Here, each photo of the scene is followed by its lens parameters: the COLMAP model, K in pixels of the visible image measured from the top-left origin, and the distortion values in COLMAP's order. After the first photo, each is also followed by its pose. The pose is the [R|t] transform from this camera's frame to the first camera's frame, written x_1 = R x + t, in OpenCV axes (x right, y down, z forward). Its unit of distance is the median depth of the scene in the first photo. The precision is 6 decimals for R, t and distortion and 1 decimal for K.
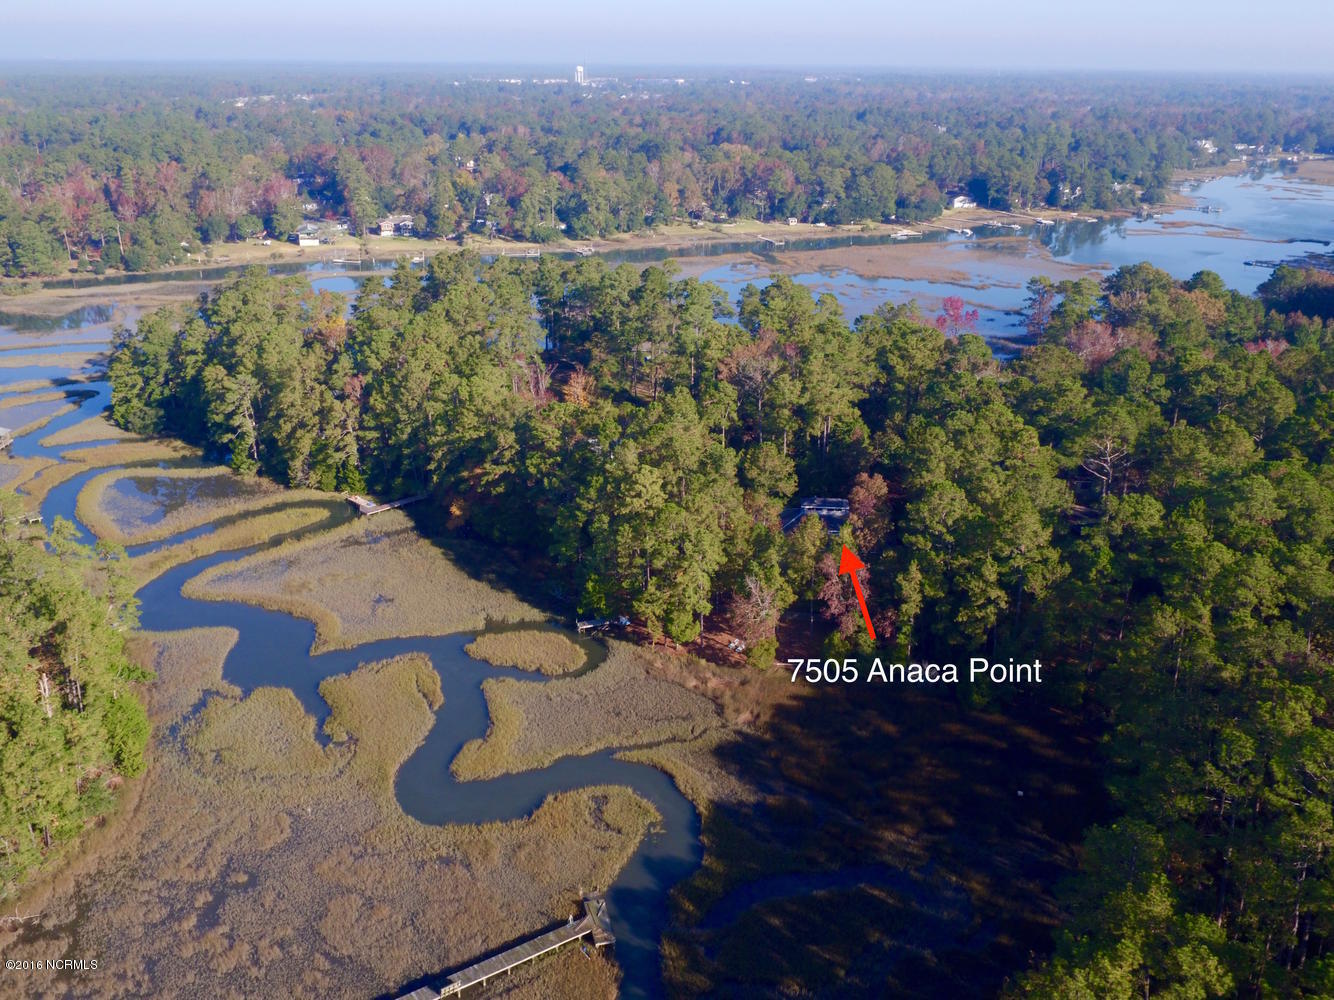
lens RADIAL K [[1184.8, 0, 662.5], [0, 1184.8, 496.9], [0, 0, 1]] dist [-0.004388, -0.002644]
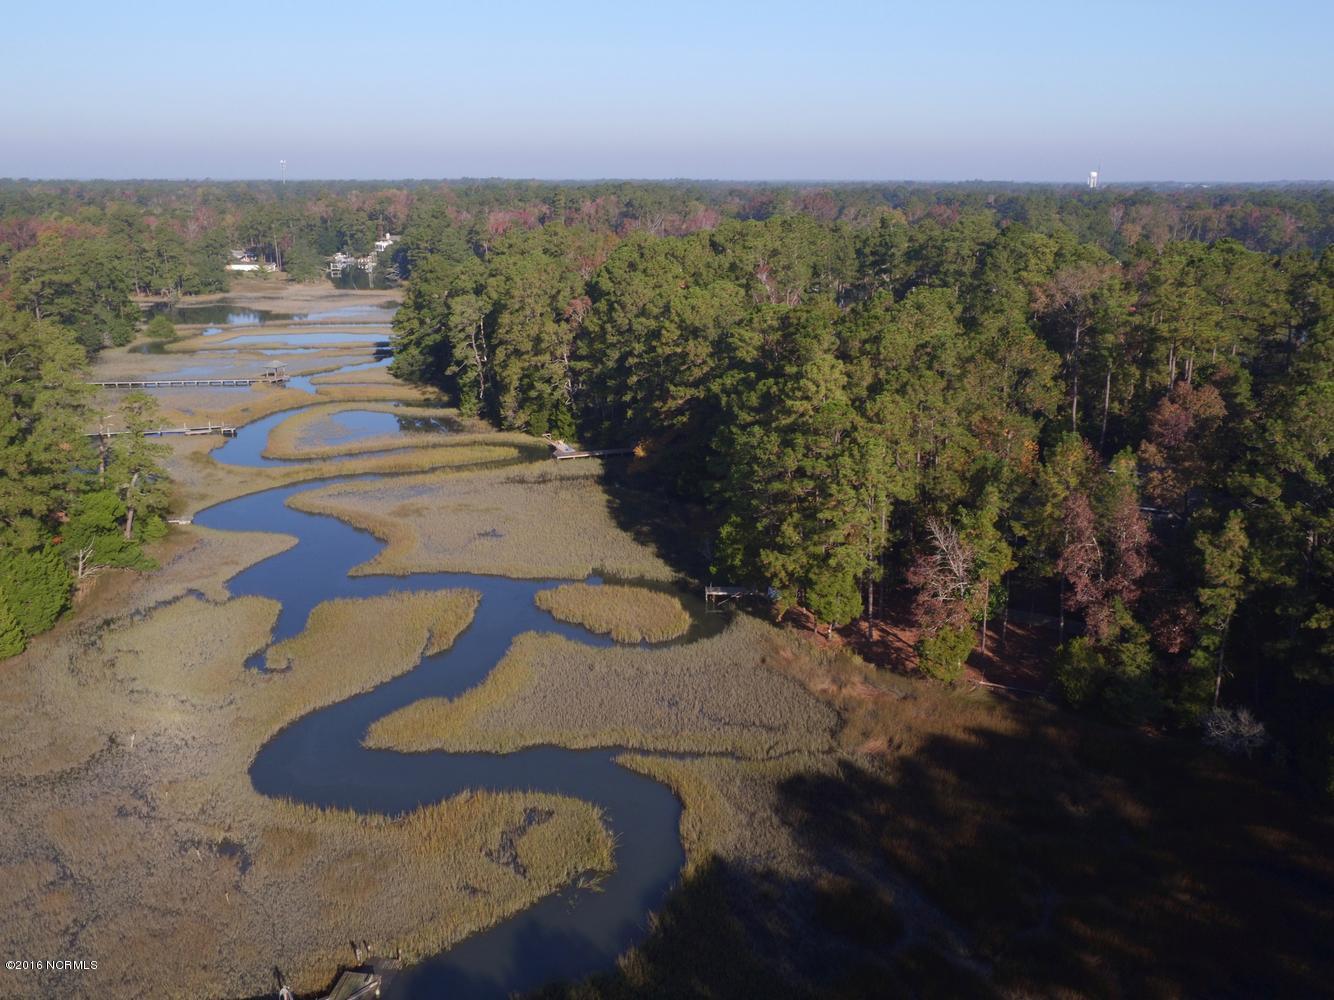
lens RADIAL K [[1184.8, 0, 662.5], [0, 1184.8, 496.9], [0, 0, 1]] dist [-0.004388, -0.002644]
pose [[0.918632, 0.099139, -0.382474, 0.160800], [-0.131224, 0.989615, -0.058664, 0.101022], [0.372687, 0.104081, 0.922102, 0.374396]]
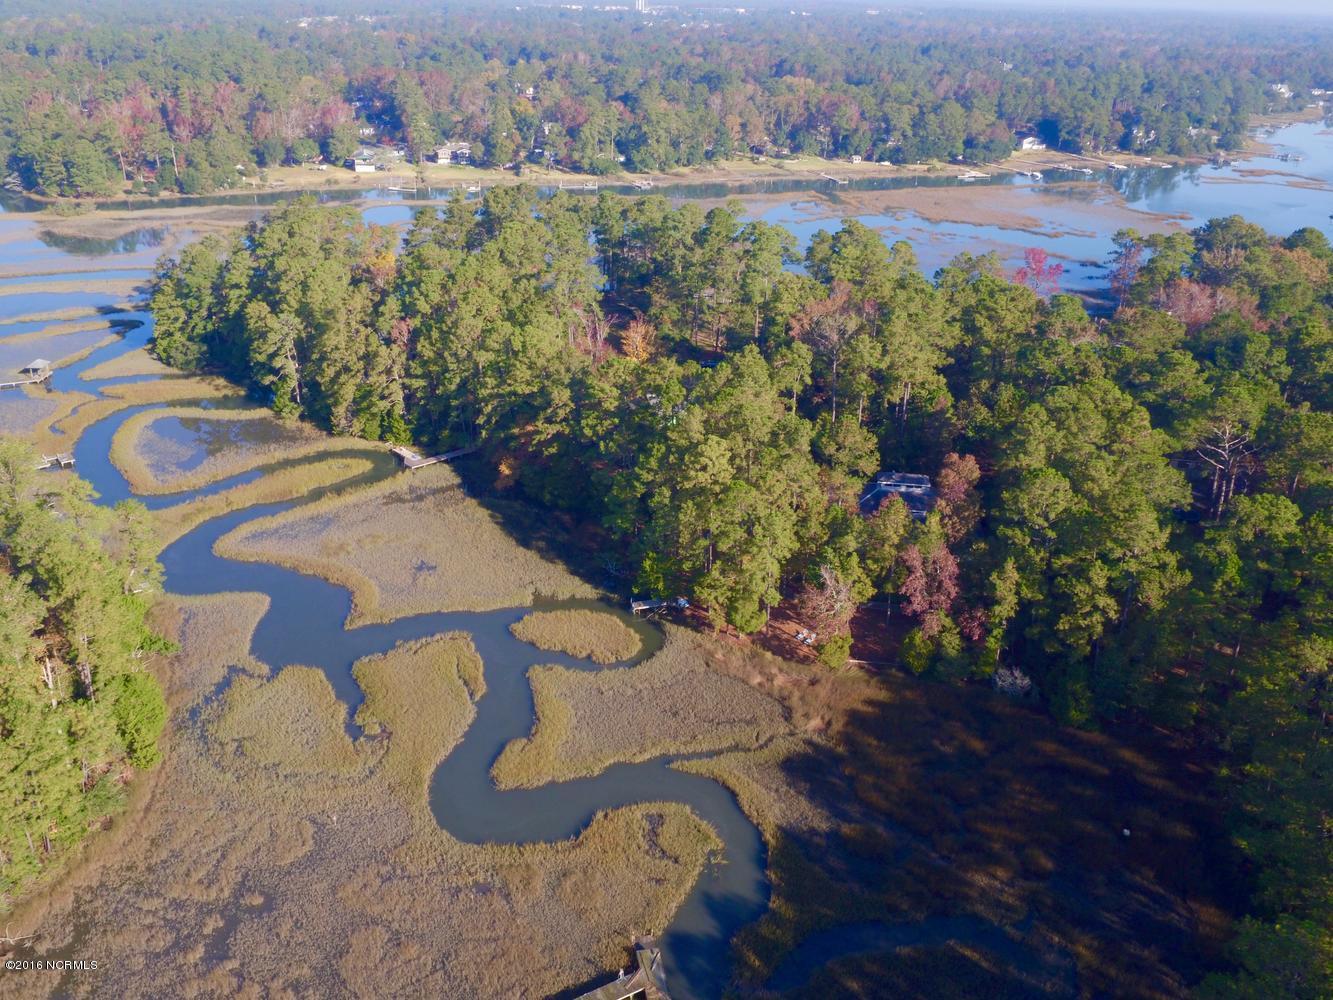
lens RADIAL K [[1153.5, 0, 666.5], [0, 1153.5, 500.0], [0, 0, 1]] dist [-0.005458, 0.000876]
pose [[0.998796, 0.035926, -0.033399, -0.018386], [-0.033701, 0.997320, 0.064939, -0.034031], [0.035642, -0.063736, 0.997330, 0.110674]]
